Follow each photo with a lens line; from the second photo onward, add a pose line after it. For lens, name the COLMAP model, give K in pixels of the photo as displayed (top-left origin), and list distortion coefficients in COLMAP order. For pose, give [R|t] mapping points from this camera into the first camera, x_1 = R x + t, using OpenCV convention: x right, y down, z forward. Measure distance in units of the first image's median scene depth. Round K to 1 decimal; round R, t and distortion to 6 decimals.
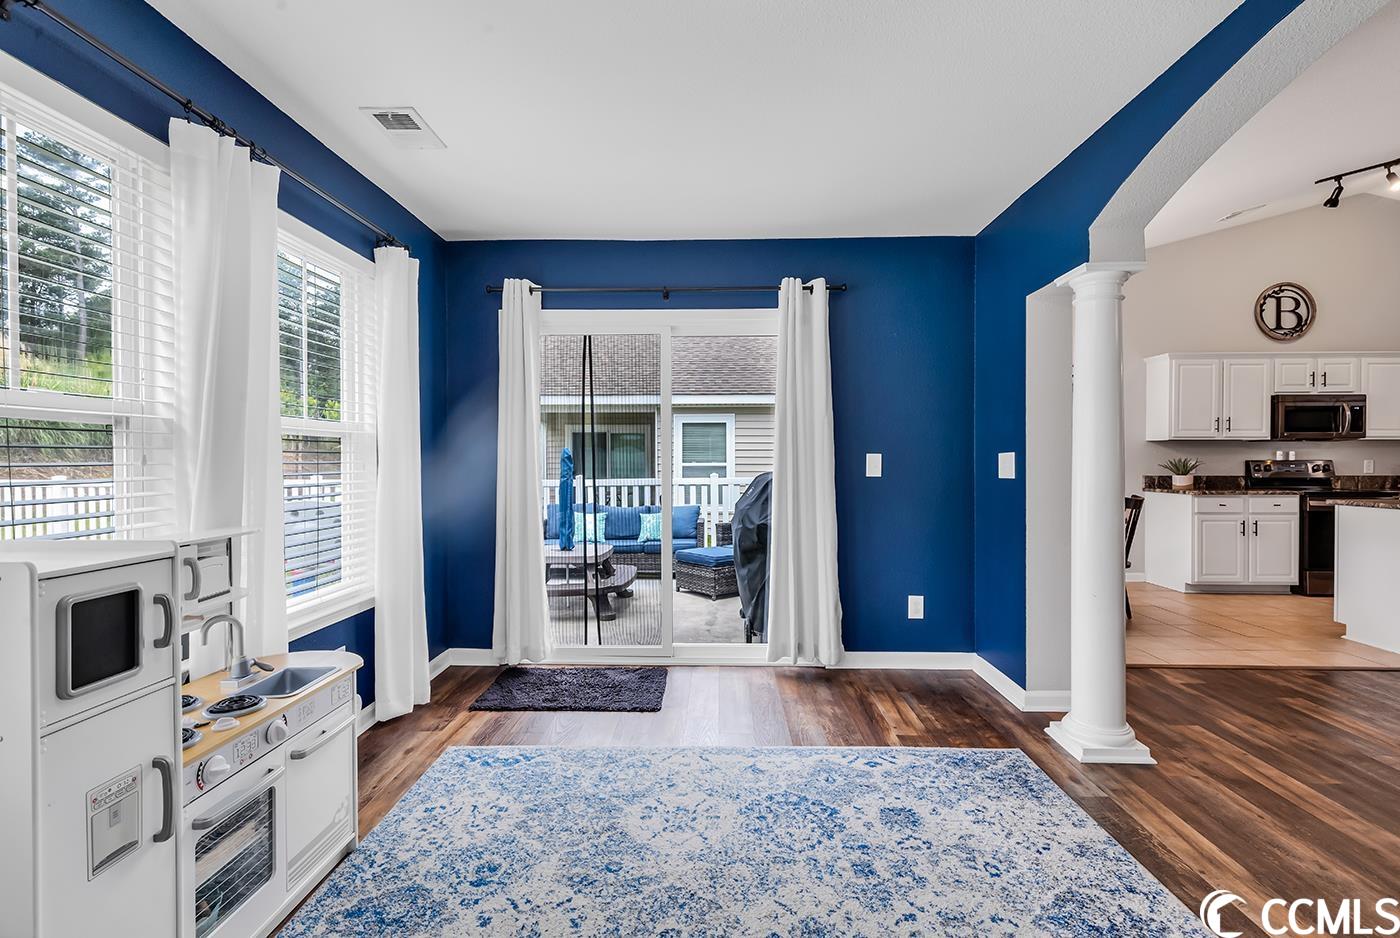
lens RADIAL K [[632.6, 0, 703.4], [0, 632.6, 463.7], [0, 0, 1]] dist [0.001484, 0.000991]
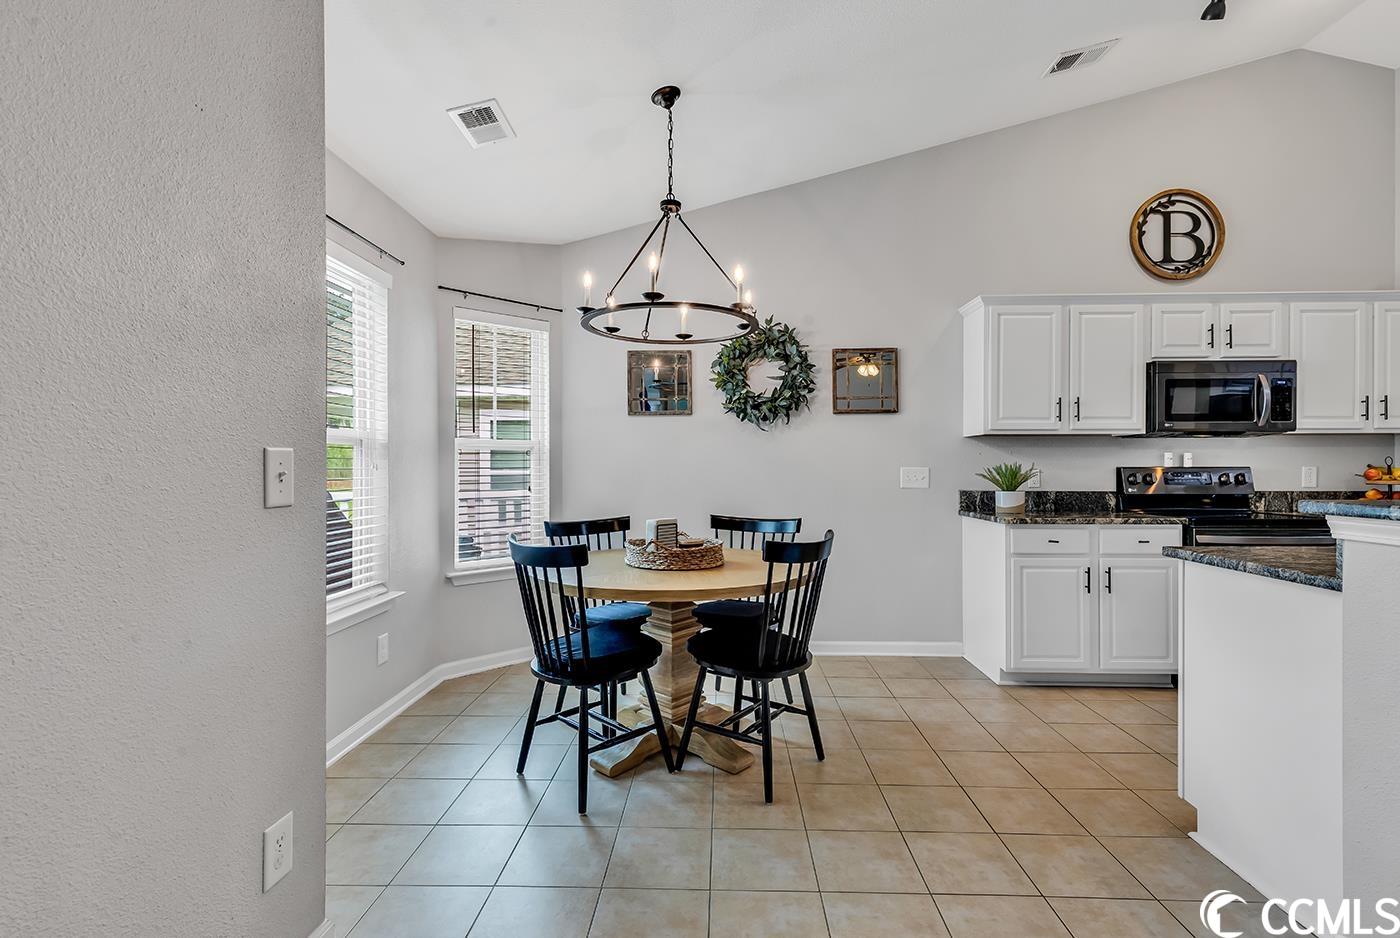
lens RADIAL K [[640.8, 0, 702.2], [0, 640.8, 466.9], [0, 0, 1]] dist [0.002470, 0.001191]
pose [[0.999990, -0.000629, -0.004367, 0.446570], [0.000603, 0.999982, -0.005963, -0.002026], [0.004371, 0.005961, 0.999973, 0.355213]]
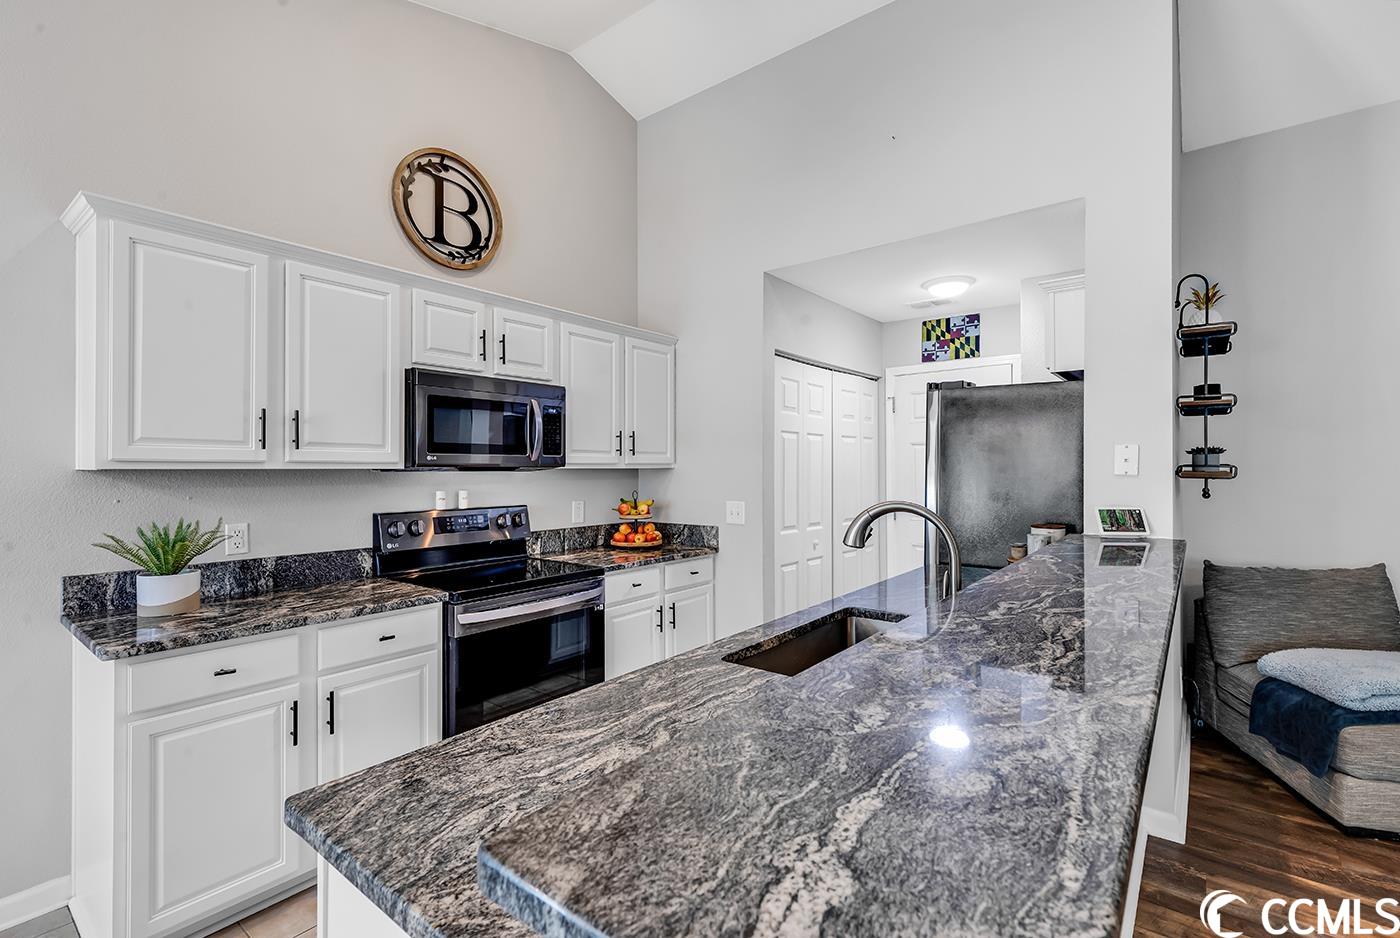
lens RADIAL K [[640.8, 0, 702.2], [0, 640.8, 466.9], [0, 0, 1]] dist [0.002470, 0.001191]
pose [[0.597729, 0.001783, 0.801696, 0.640158], [0.005767, 0.999962, -0.006524, -0.034545], [-0.801677, 0.008523, 0.597696, 0.548893]]
